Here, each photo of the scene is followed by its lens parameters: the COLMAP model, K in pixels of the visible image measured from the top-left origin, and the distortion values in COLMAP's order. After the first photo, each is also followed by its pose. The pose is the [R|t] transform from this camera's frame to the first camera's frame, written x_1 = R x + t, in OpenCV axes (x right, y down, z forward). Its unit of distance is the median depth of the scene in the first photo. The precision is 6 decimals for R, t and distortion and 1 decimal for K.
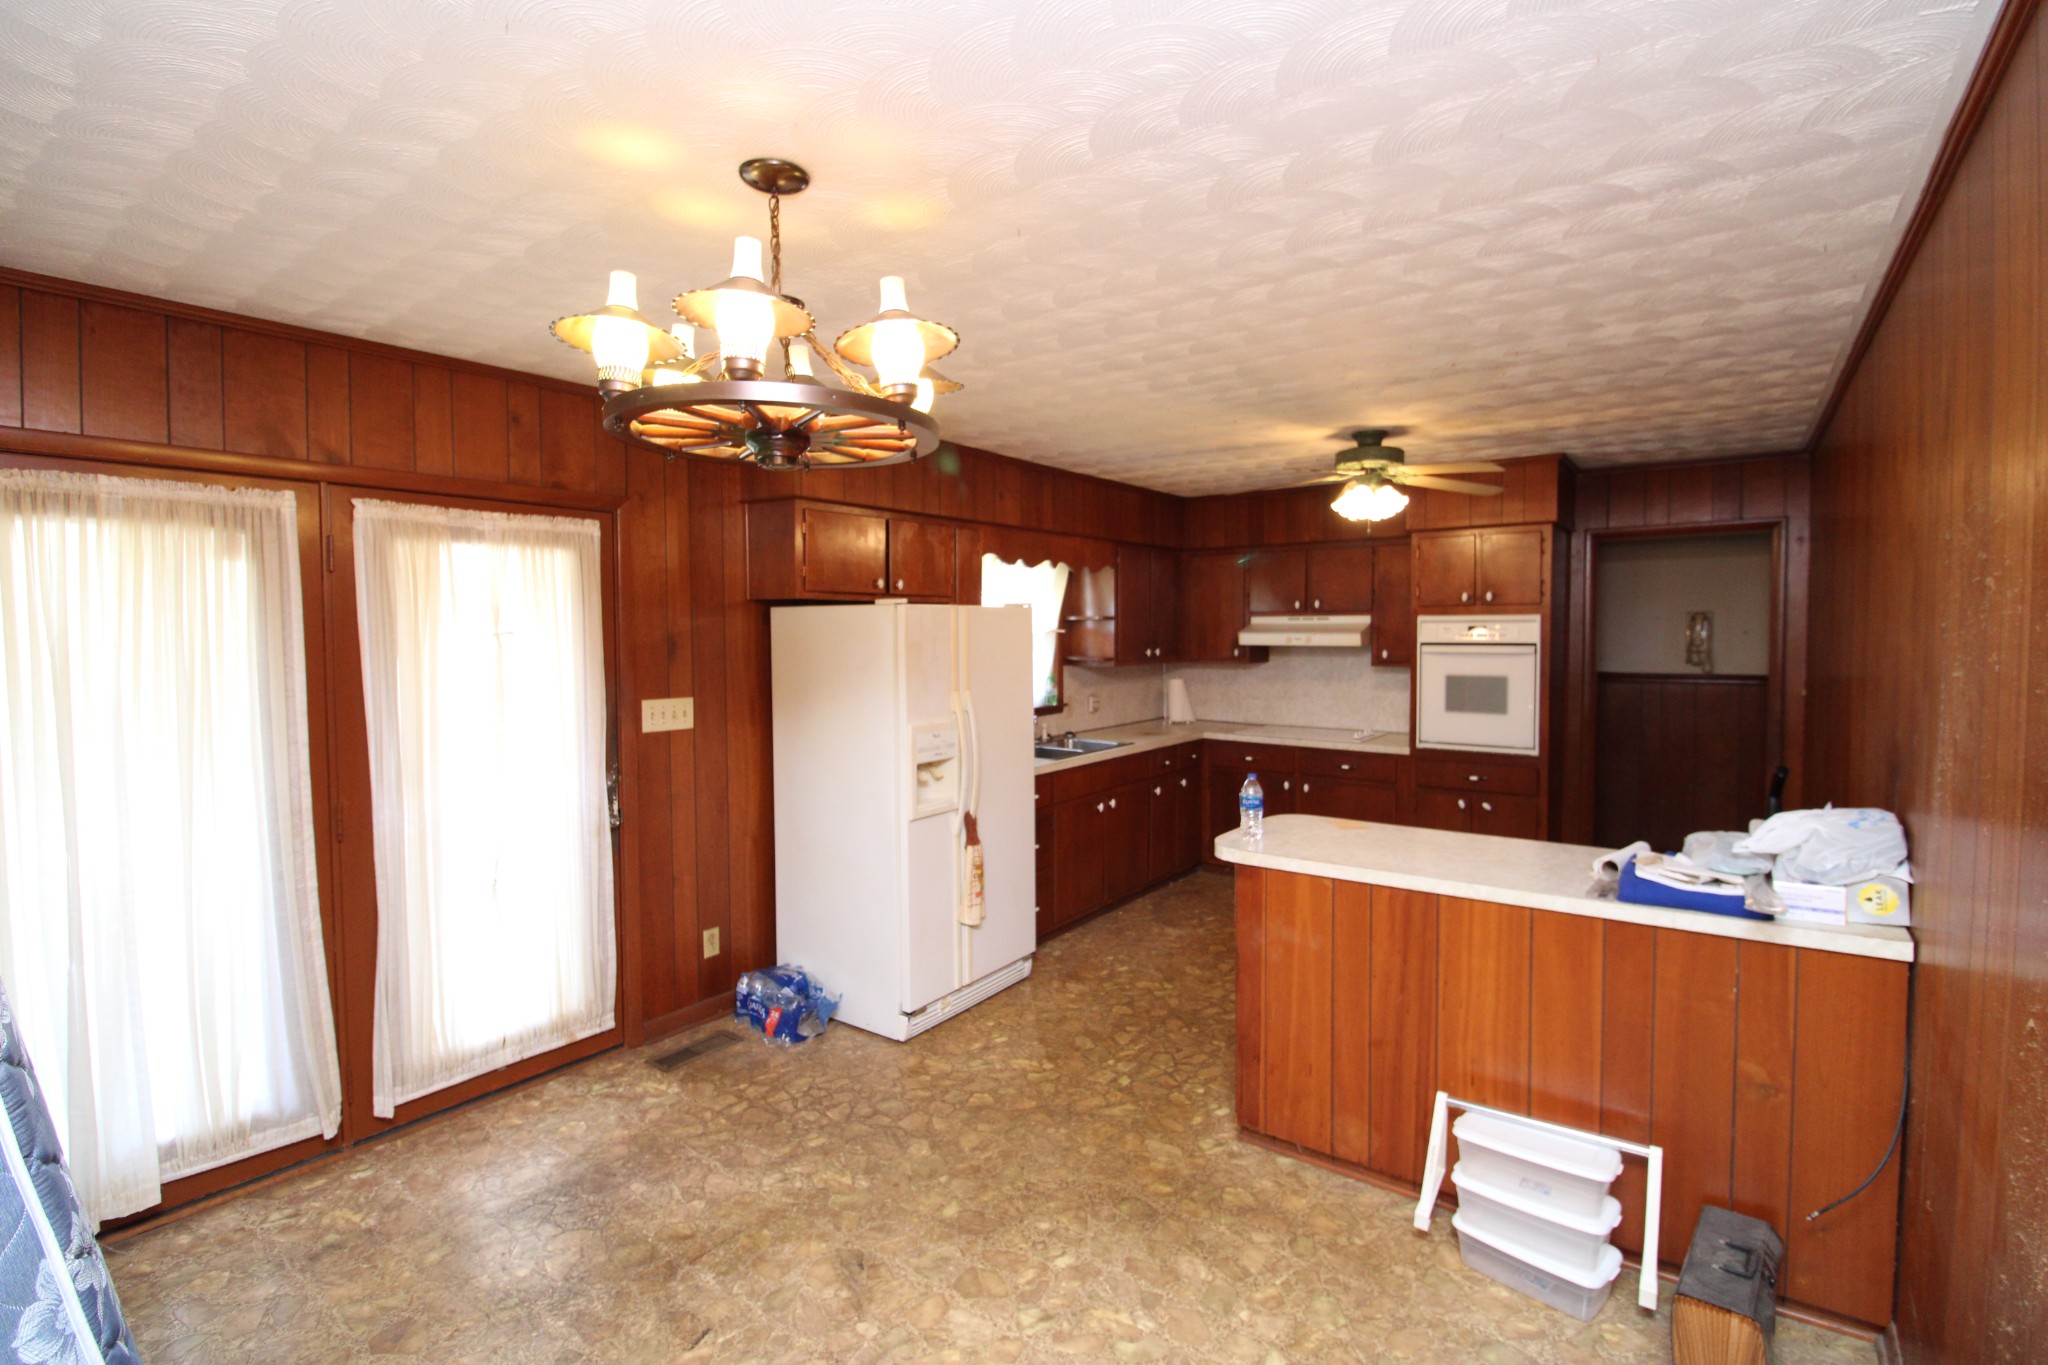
lens RADIAL K [[943.4, 0, 1025.7], [0, 943.4, 673.3], [0, 0, 1]] dist [-0.009029, -0.000540]
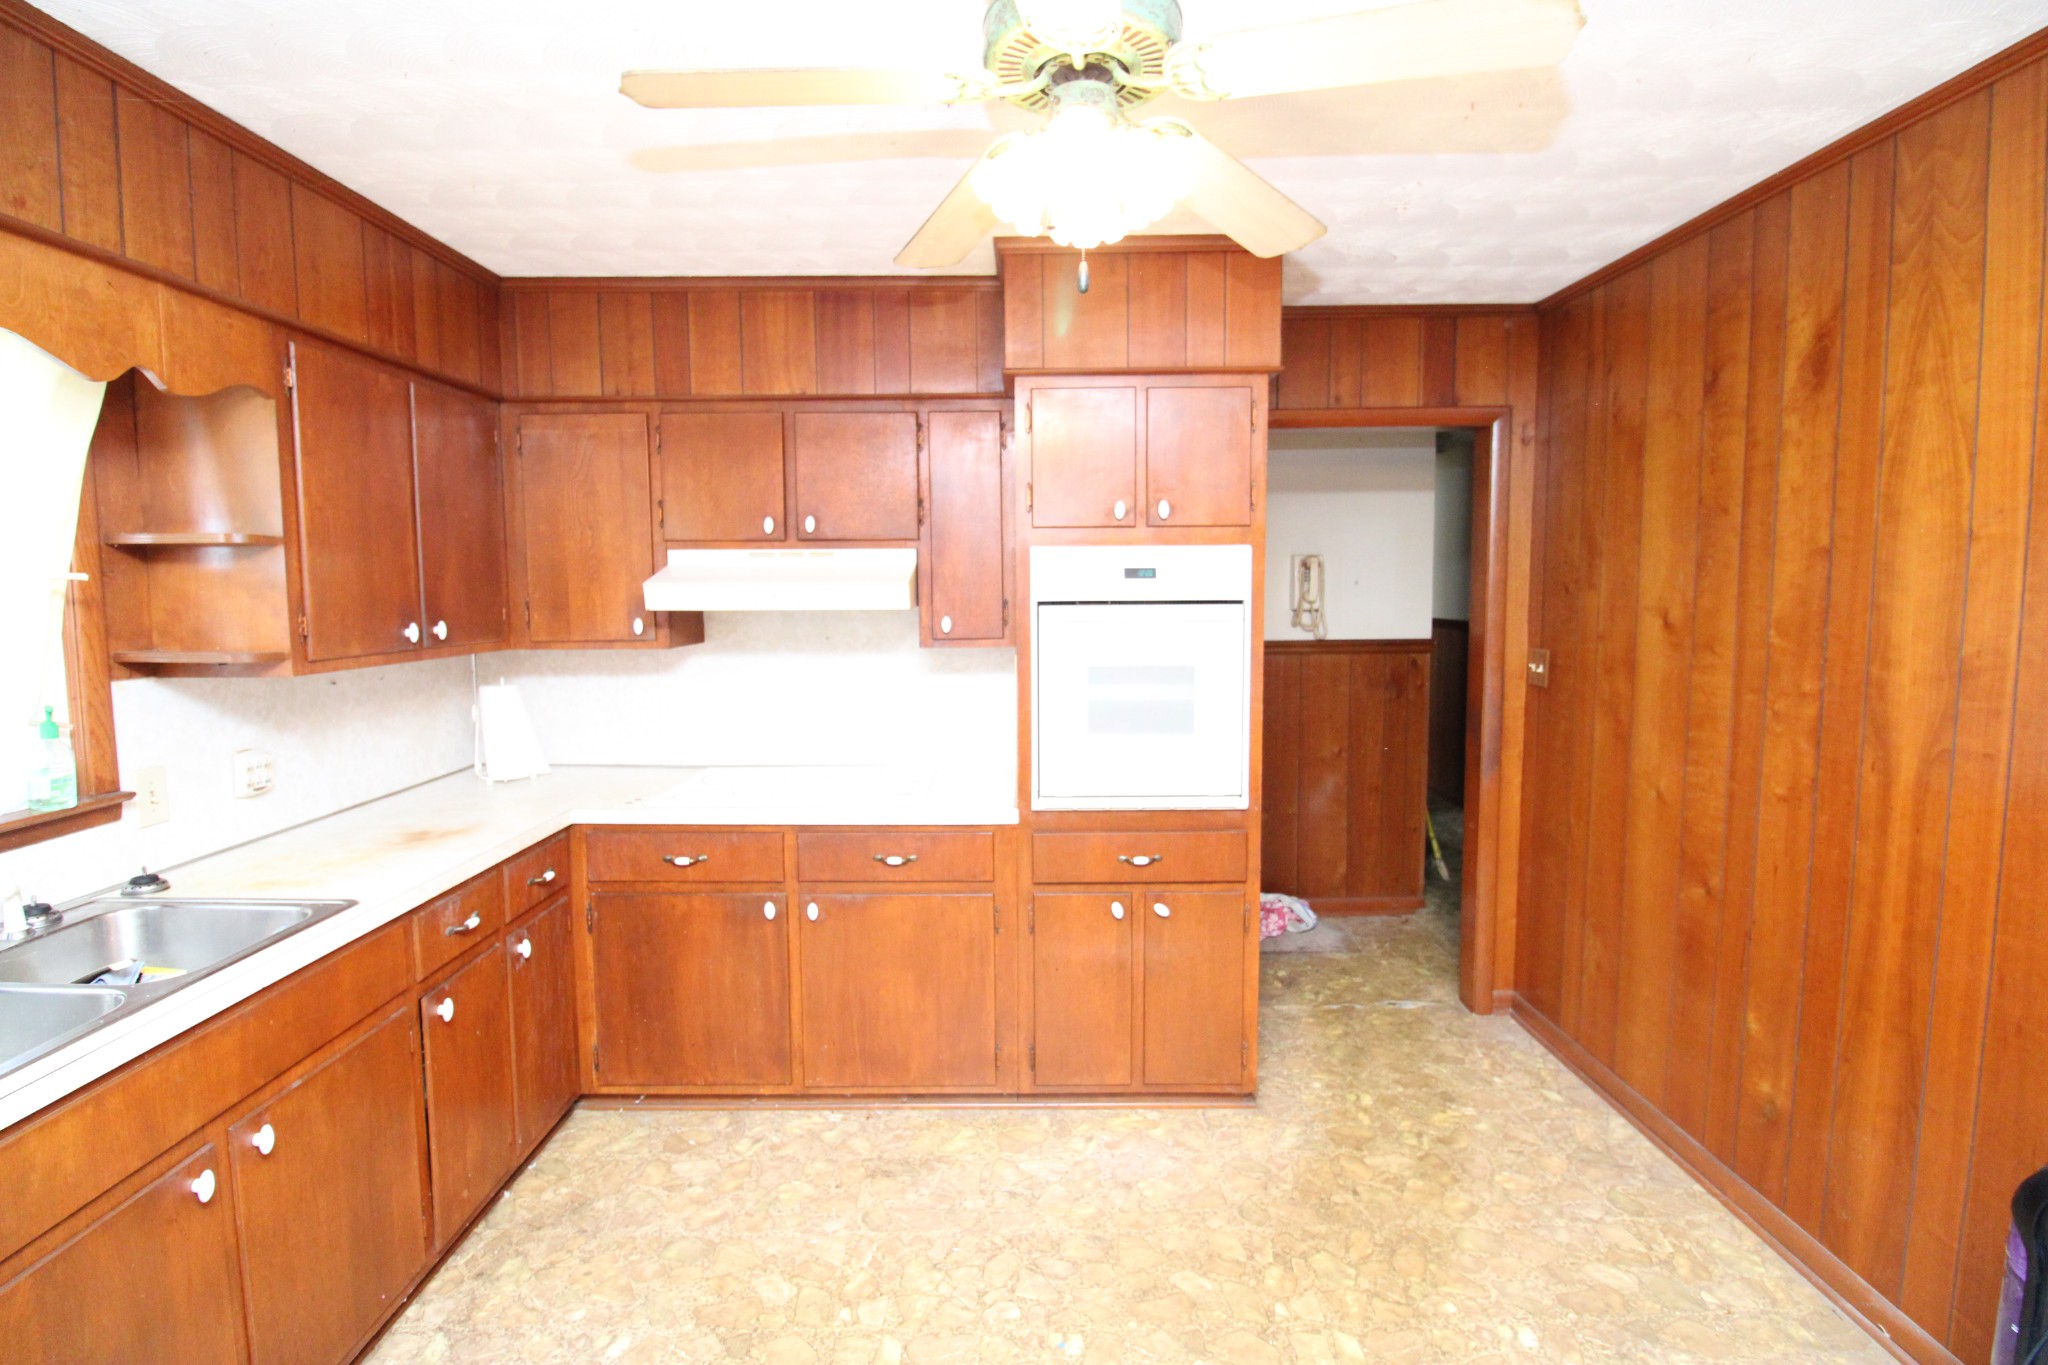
lens RADIAL K [[943.4, 0, 1023.0], [0, 943.4, 663.0], [0, 0, 1]] dist [-0.009029, -0.000540]
pose [[0.800012, -0.047655, 0.598088, 0.103282], [0.029525, 0.998760, 0.040087, -0.018031], [-0.599257, -0.014412, 0.800427, 0.550502]]
